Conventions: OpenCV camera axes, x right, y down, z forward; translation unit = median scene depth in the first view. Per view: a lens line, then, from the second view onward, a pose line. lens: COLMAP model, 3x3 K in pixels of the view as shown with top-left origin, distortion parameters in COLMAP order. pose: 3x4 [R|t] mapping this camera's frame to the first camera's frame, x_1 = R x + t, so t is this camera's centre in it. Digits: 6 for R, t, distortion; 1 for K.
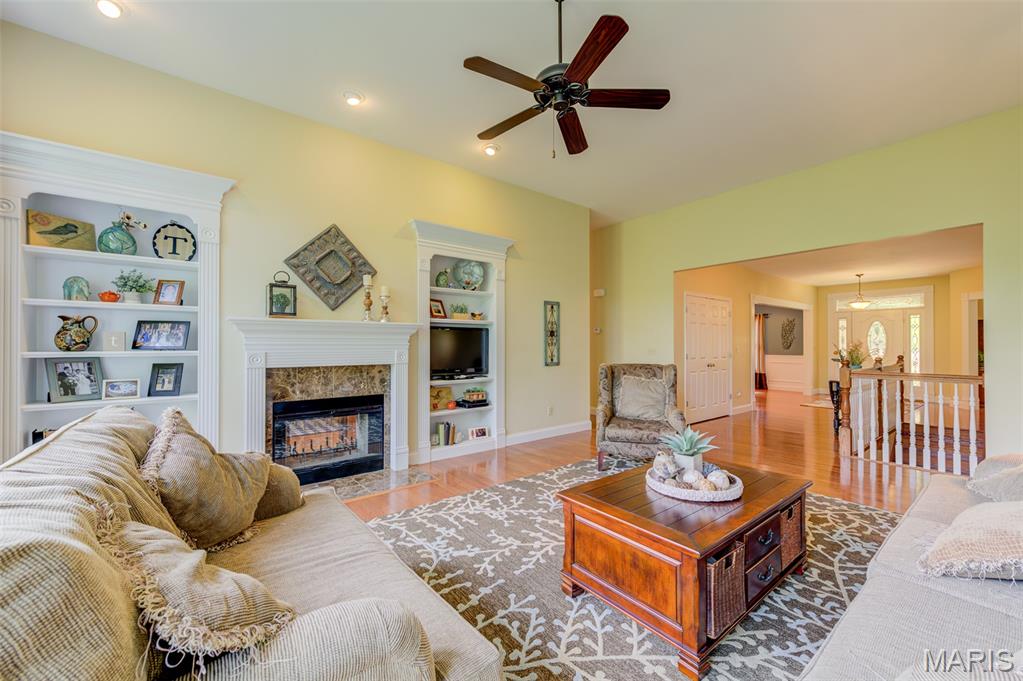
lens RADIAL K [[406.1, 0, 515.8], [0, 406.1, 344.7], [0, 0, 1]] dist [0.006694, -0.001426]
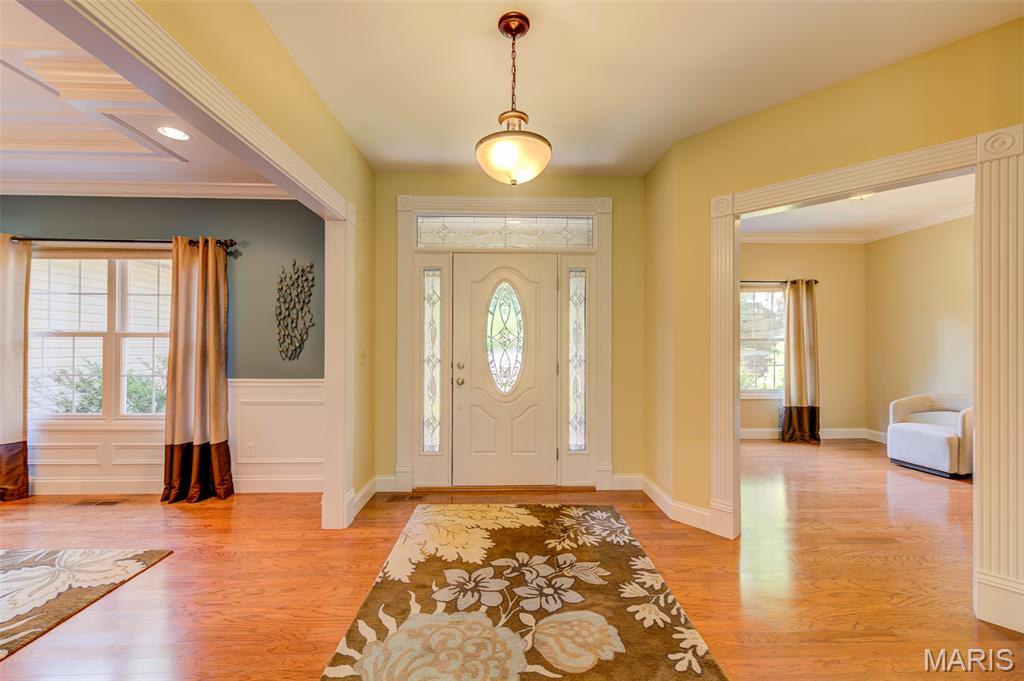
lens RADIAL K [[408.2, 0, 512.8], [0, 408.2, 340.6], [0, 0, 1]] dist [0.005584, -0.001966]
pose [[0.601619, 0.004997, 0.798768, 1.809269], [-0.001330, 0.999985, -0.005253, -0.007519], [-0.798782, 0.002098, 0.601617, 2.360825]]
